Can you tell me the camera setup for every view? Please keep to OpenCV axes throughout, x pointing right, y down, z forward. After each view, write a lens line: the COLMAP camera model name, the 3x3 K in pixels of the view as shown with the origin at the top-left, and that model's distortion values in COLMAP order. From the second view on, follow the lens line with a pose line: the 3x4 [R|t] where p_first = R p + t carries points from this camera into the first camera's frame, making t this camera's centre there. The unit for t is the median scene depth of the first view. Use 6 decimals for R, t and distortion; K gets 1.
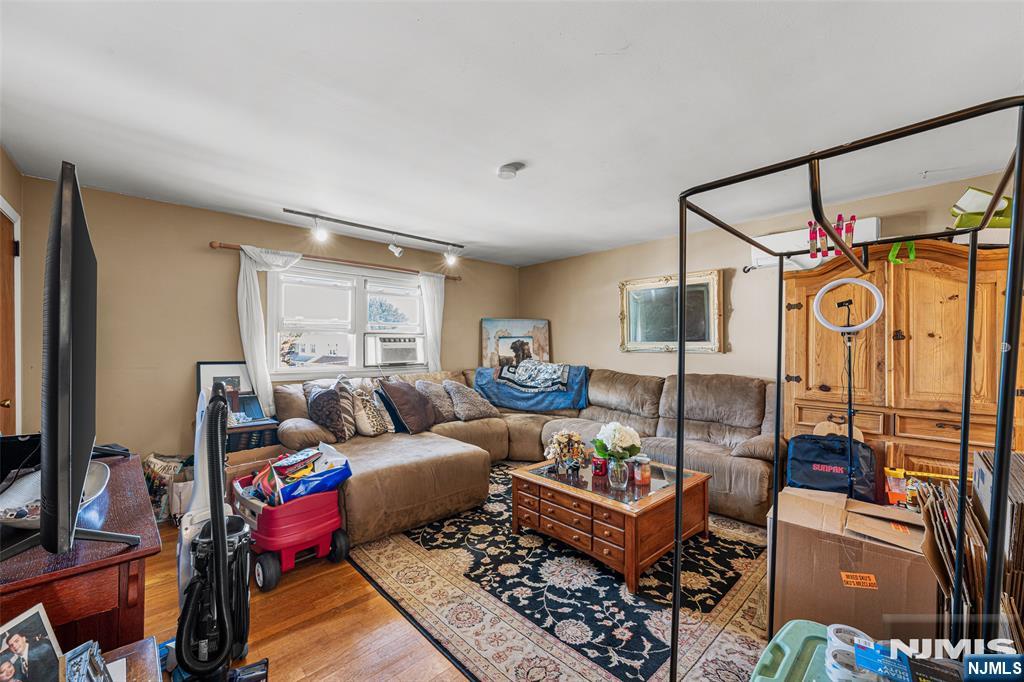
lens RADIAL K [[406.5, 0, 523.2], [0, 406.5, 345.1], [0, 0, 1]] dist [-0.002053, 0.000279]
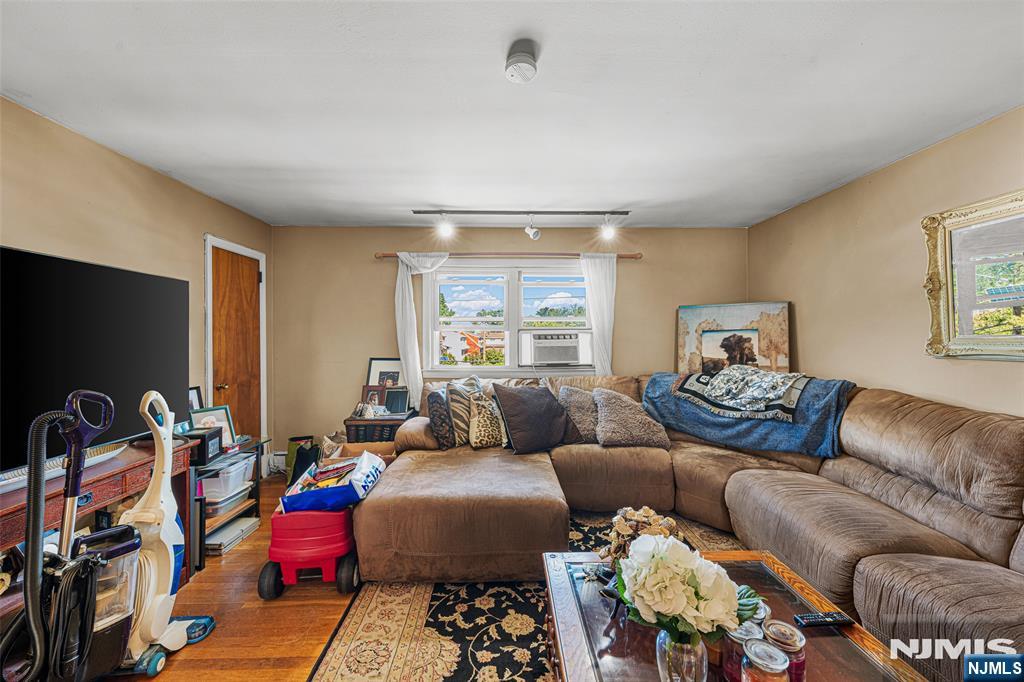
lens RADIAL K [[406.5, 0, 510.3], [0, 406.5, 335.4], [0, 0, 1]] dist [-0.002053, 0.000279]
pose [[0.734151, -0.009676, -0.678917, 0.207932], [0.004875, 0.999948, -0.008980, -0.007991], [0.678969, 0.003283, 0.734160, 0.302960]]
